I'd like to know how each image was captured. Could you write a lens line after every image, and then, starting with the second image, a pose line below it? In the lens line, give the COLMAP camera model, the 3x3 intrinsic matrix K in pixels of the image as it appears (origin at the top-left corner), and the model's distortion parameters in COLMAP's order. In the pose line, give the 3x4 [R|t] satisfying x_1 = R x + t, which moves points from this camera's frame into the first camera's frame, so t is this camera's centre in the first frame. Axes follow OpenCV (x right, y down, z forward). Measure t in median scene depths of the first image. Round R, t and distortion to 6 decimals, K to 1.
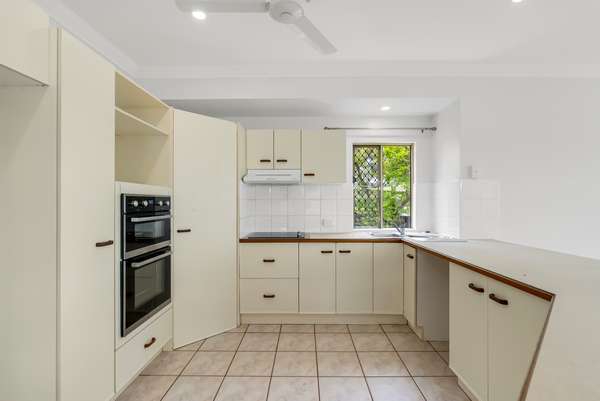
lens RADIAL K [[282.1, 0, 300.0], [0, 282.1, 200.5], [0, 0, 1]] dist [-0.002529, -0.000135]
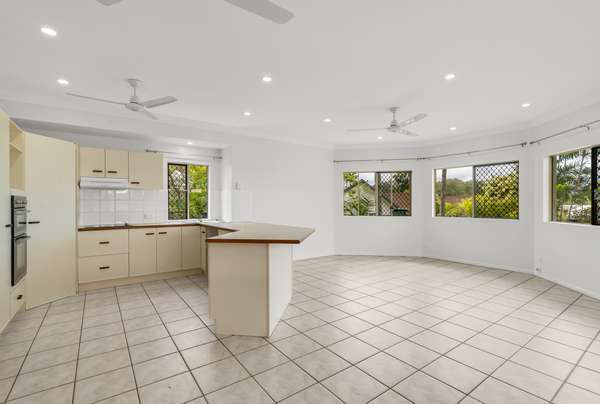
lens RADIAL K [[279.9, 0, 303.0], [0, 279.9, 206.0], [0, 0, 1]] dist [-0.001251, -0.000327]
pose [[0.798804, -0.007712, 0.601542, -0.145926], [-0.002727, 0.999861, 0.016440, 0.001562], [-0.601585, -0.014773, 0.798672, -0.680876]]
